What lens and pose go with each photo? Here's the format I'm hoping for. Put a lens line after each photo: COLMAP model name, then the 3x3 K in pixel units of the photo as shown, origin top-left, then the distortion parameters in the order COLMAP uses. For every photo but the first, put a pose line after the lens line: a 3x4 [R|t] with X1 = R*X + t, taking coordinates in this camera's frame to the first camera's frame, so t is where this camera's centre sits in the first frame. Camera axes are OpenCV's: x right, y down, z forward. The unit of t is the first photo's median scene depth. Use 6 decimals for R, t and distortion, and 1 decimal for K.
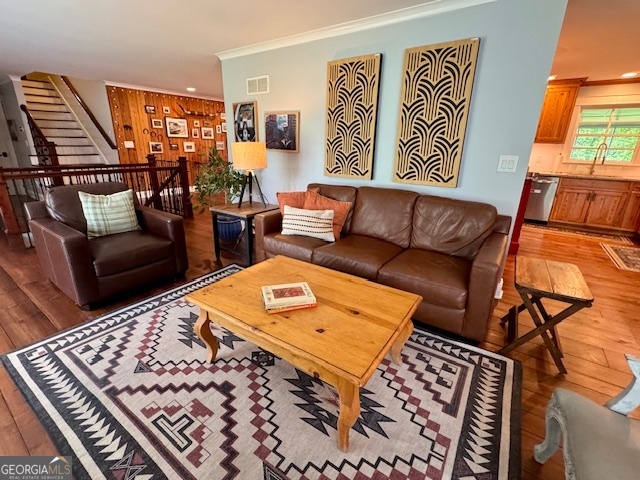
lens RADIAL K [[298.7, 0, 316.6], [0, 298.7, 240.5], [0, 0, 1]] dist [0.000296, 0.001463]
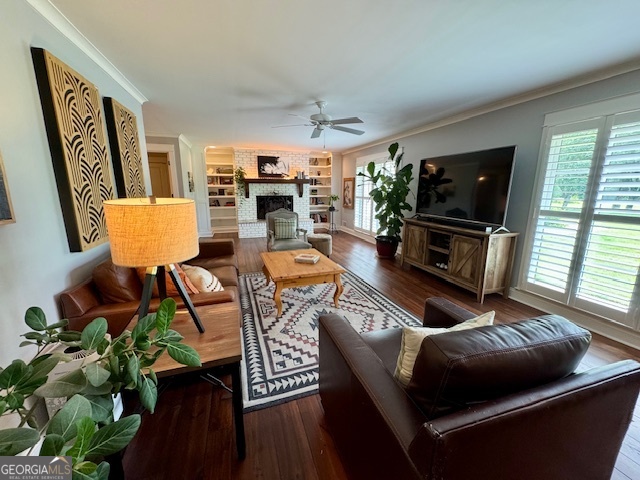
lens RADIAL K [[254.1, 0, 319.2], [0, 254.1, 237.9], [0, 0, 1]] dist [0.000576, -0.000314]
pose [[-0.810636, -0.125066, 0.572039, -1.252707], [0.179438, 0.876865, 0.445993, -0.802570], [-0.557379, 0.464184, -0.688376, 2.184285]]
